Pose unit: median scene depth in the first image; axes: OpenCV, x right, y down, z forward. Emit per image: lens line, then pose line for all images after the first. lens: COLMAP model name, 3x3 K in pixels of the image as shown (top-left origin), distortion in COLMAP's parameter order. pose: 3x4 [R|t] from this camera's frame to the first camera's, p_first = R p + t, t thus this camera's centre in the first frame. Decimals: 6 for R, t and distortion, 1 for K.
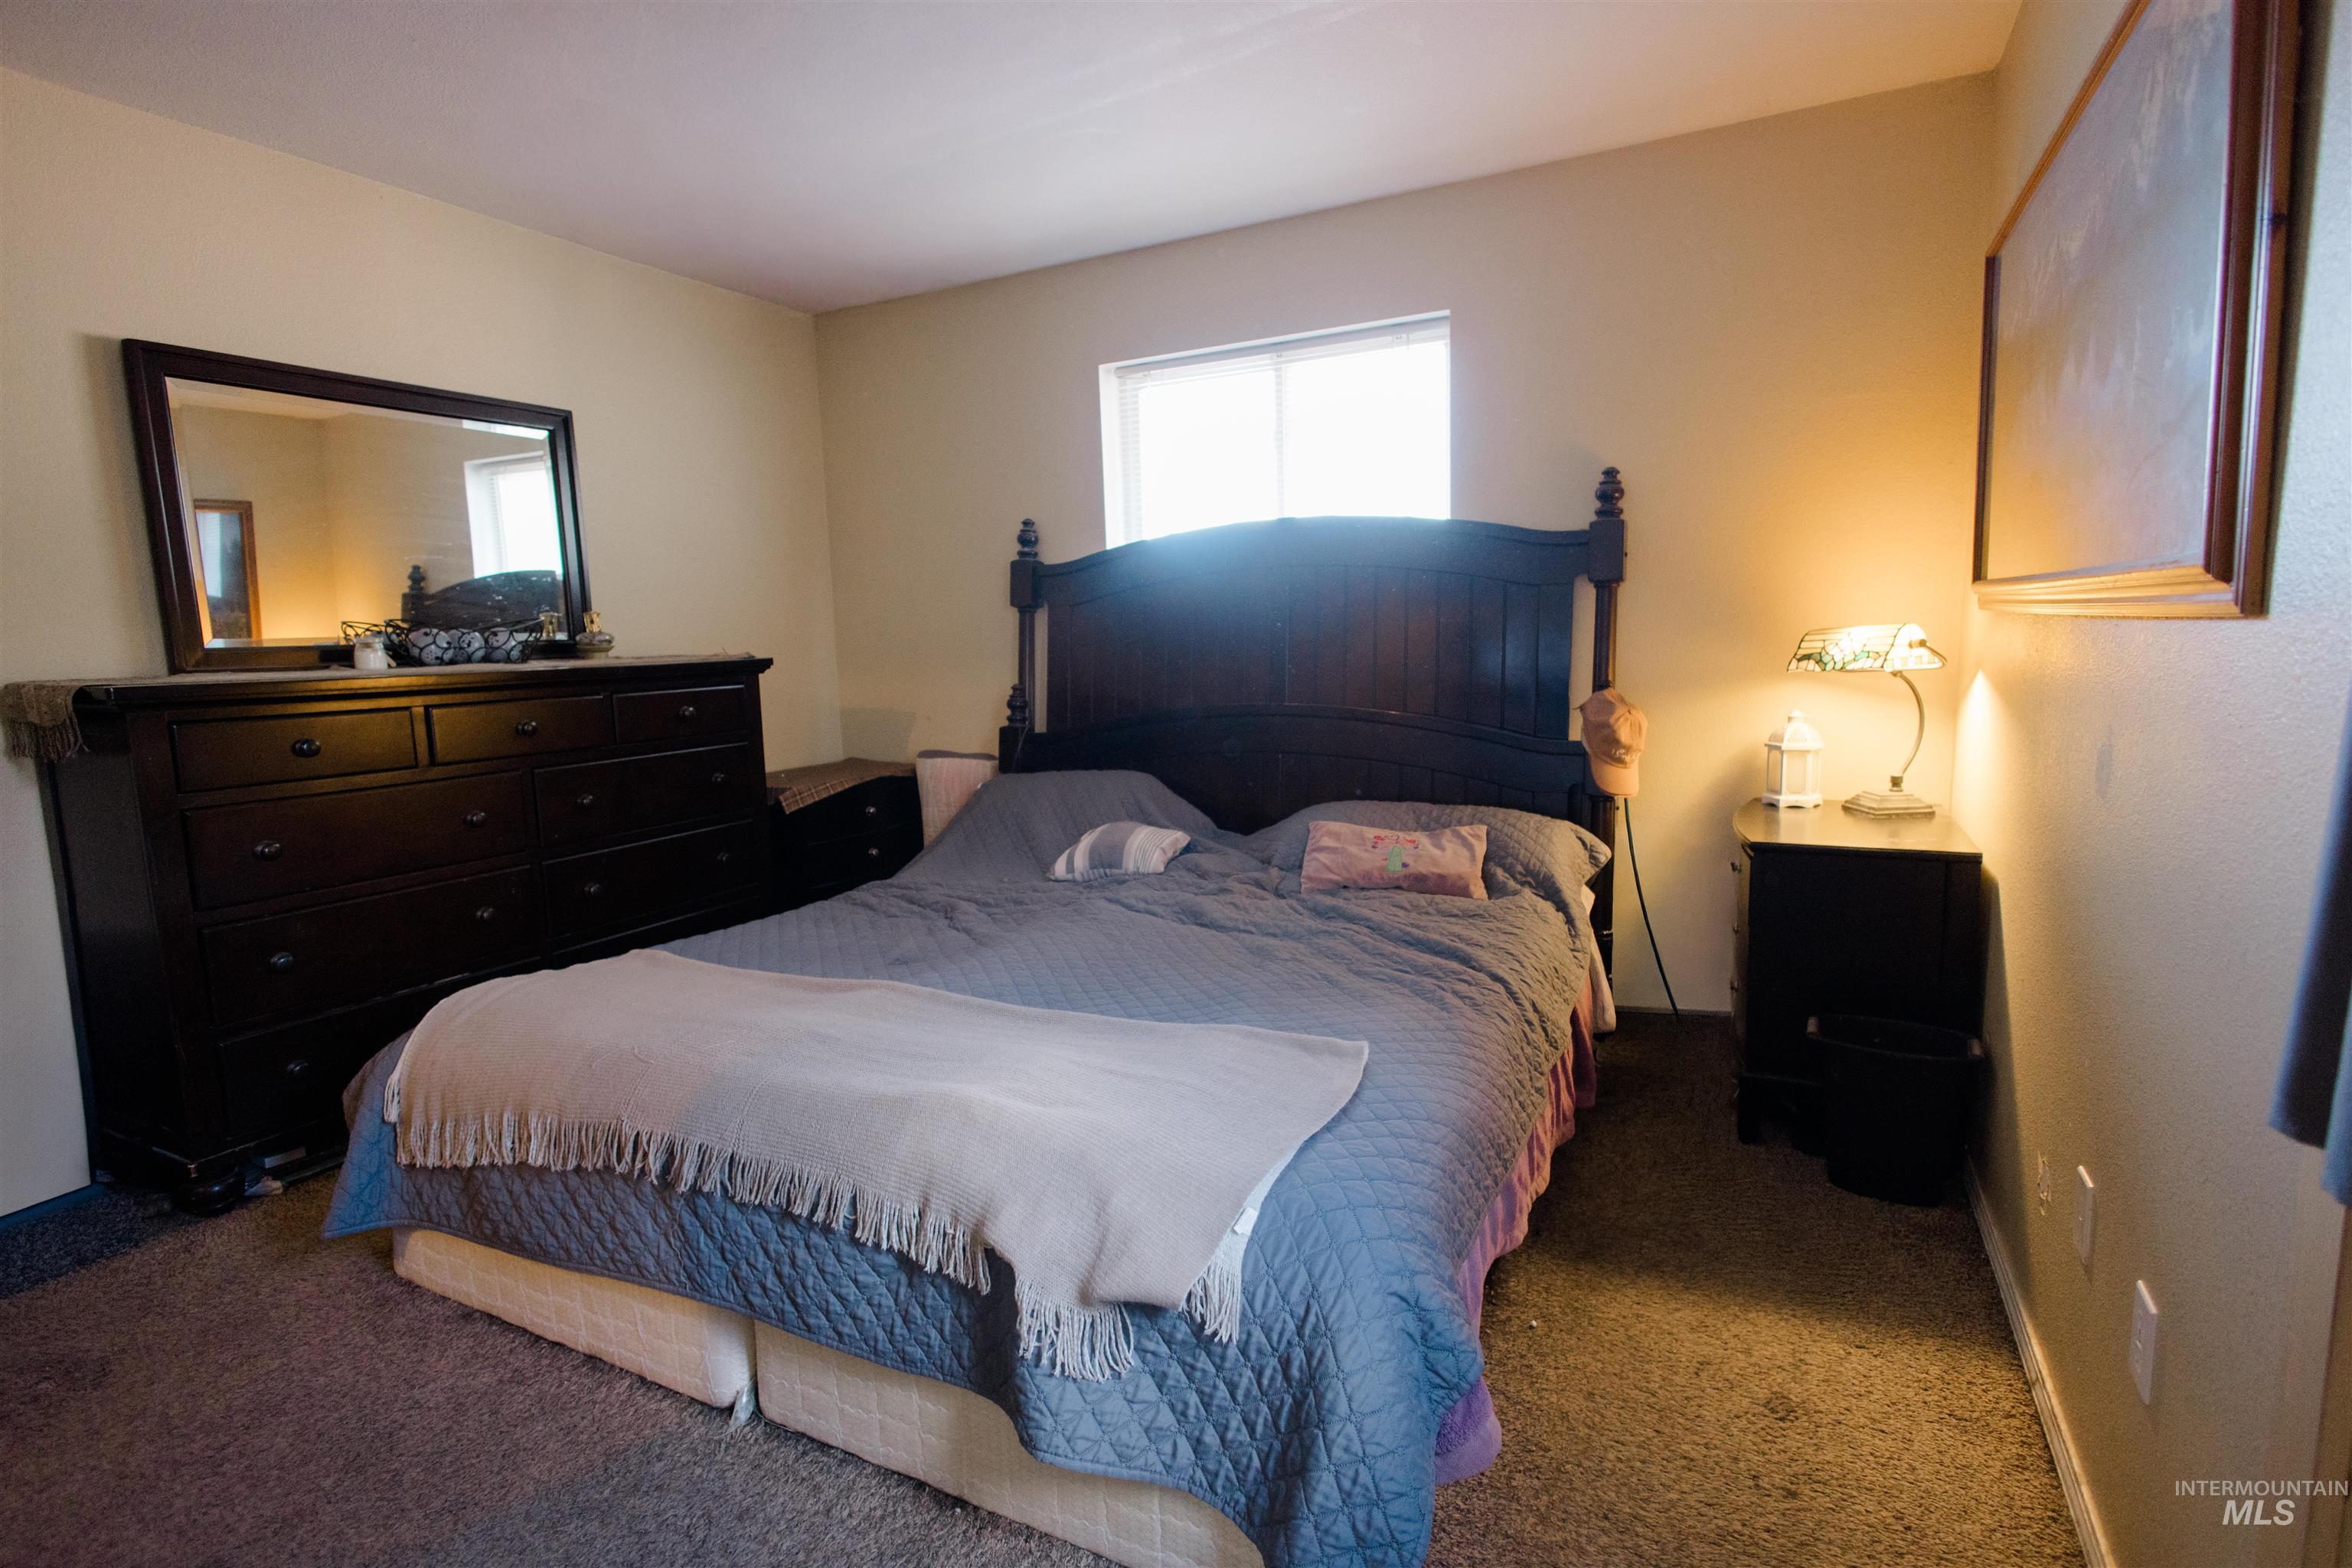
lens RADIAL K [[1190.0, 0, 1178.8], [0, 1190.0, 778.3], [0, 0, 1]] dist [0.013754, -0.006532]
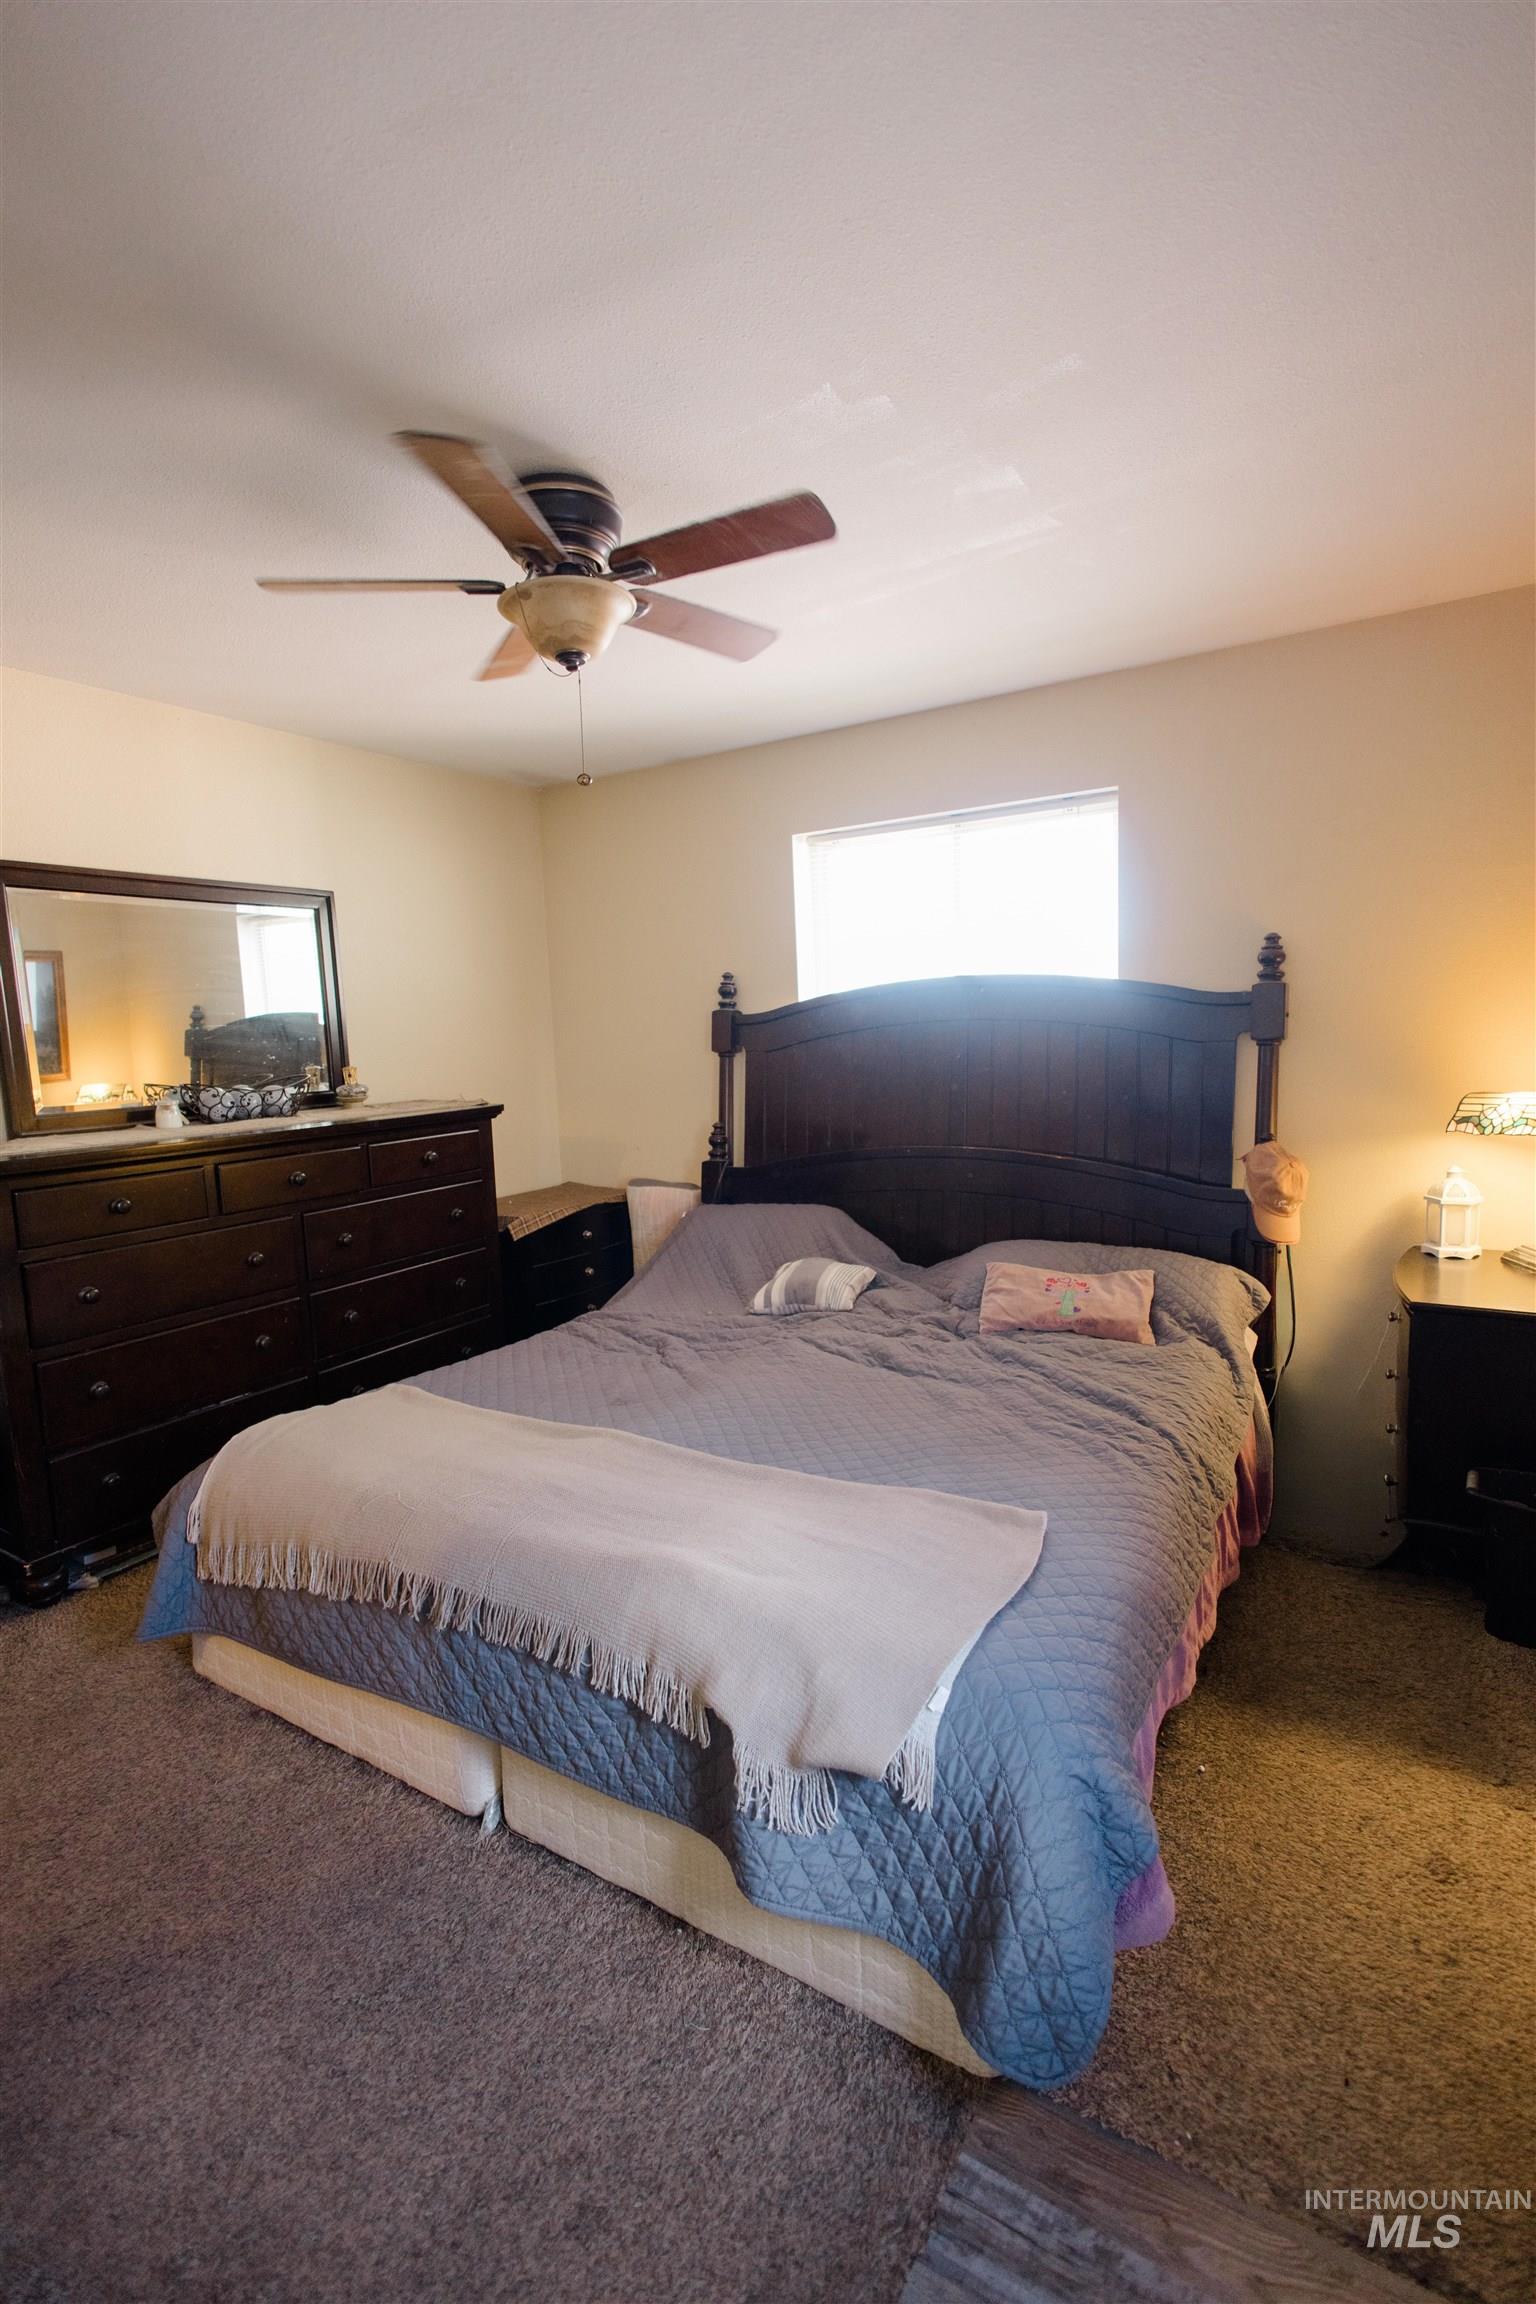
lens RADIAL K [[1097.1, 0, 768.0], [0, 1097.1, 1152.0], [0, 0, 1]] dist [0.015940, -0.007787]
pose [[0.996800, 0.001271, -0.079926, -0.016683], [-0.001591, 0.999991, -0.003934, -0.105996], [0.079920, 0.004048, 0.996793, -0.032373]]
